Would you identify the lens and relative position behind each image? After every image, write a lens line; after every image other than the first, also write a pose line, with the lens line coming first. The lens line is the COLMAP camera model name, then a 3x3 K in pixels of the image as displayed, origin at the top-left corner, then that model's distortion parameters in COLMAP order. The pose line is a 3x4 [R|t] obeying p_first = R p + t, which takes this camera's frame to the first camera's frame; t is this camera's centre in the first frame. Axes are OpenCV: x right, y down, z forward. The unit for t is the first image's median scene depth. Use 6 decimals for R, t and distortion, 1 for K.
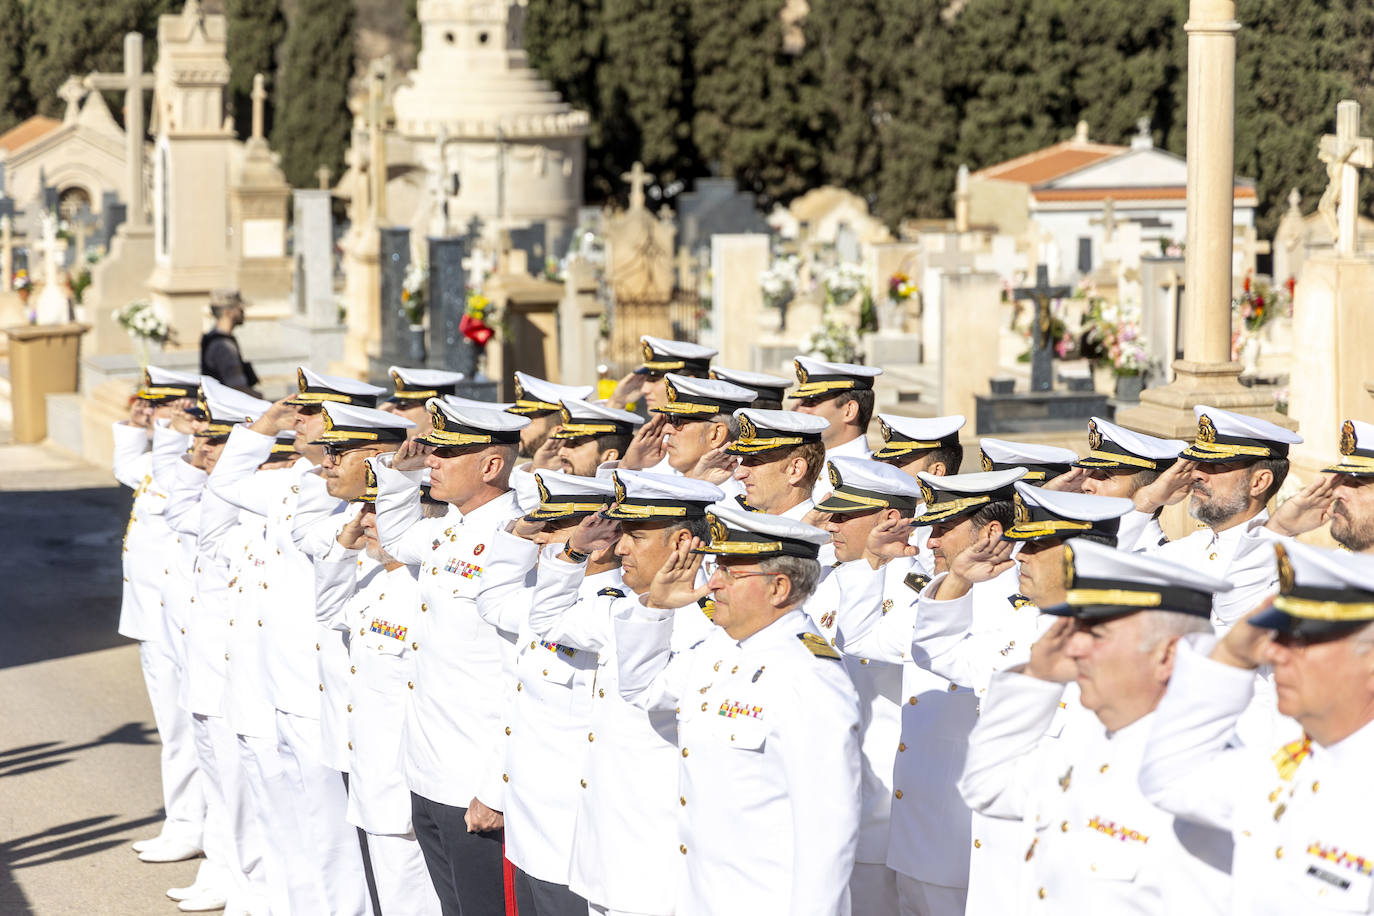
lens RADIAL K [[3917.0, 0, 682.9], [0, 3917.0, 456.5], [0, 0, 1]] dist [-0.072789, 0.000000]
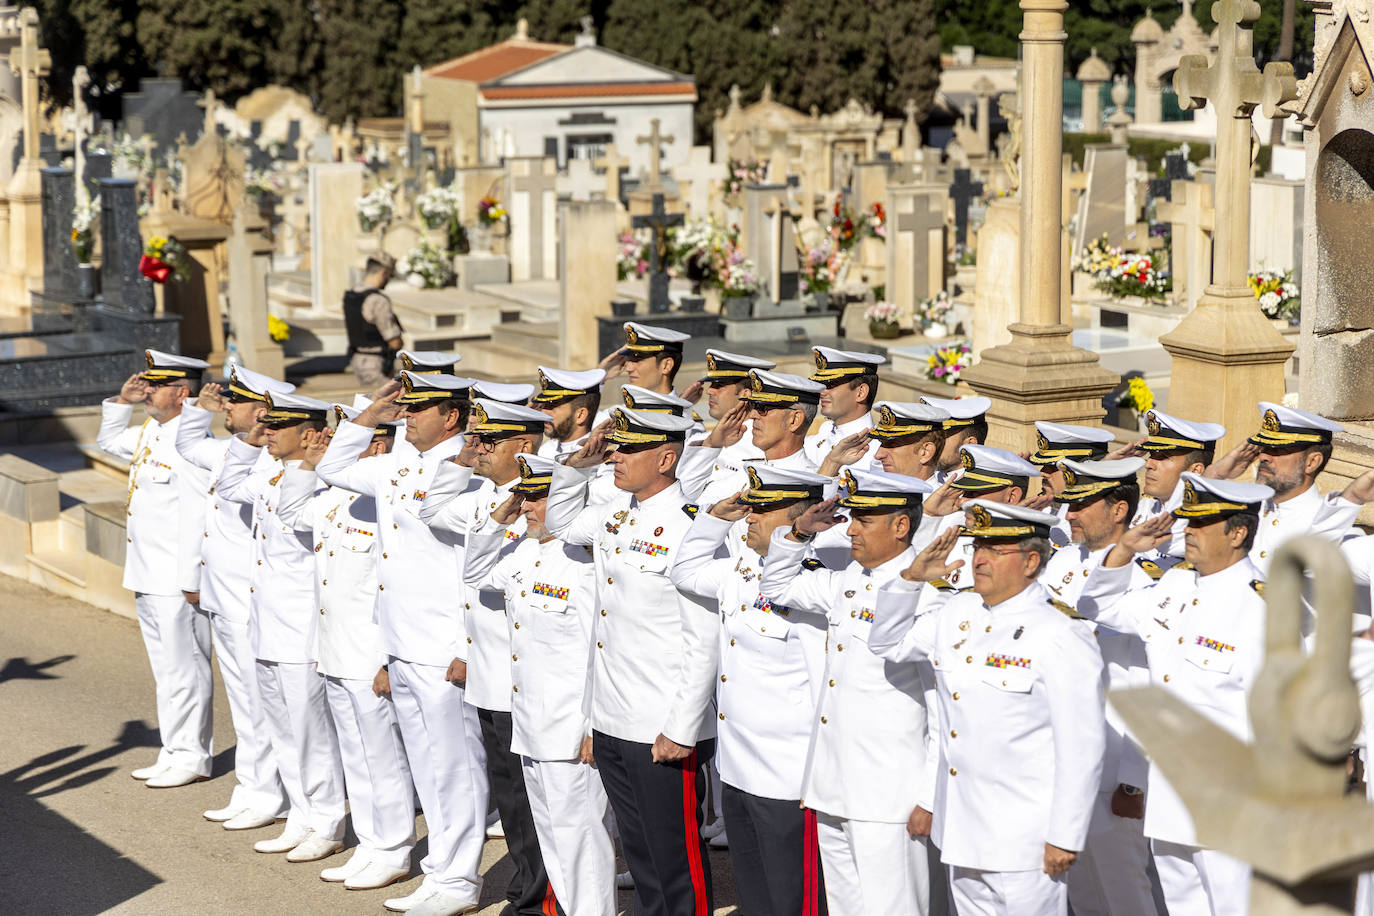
lens RADIAL K [[3917.0, 0, 694.9], [0, 3917.0, 455.7], [0, 0, 1]] dist [-0.072789, 0.000000]
pose [[0.986935, -0.022596, 0.159524, -0.160395], [0.017843, 0.999355, 0.031161, -0.024525], [-0.160125, -0.027907, 0.986702, -0.137081]]
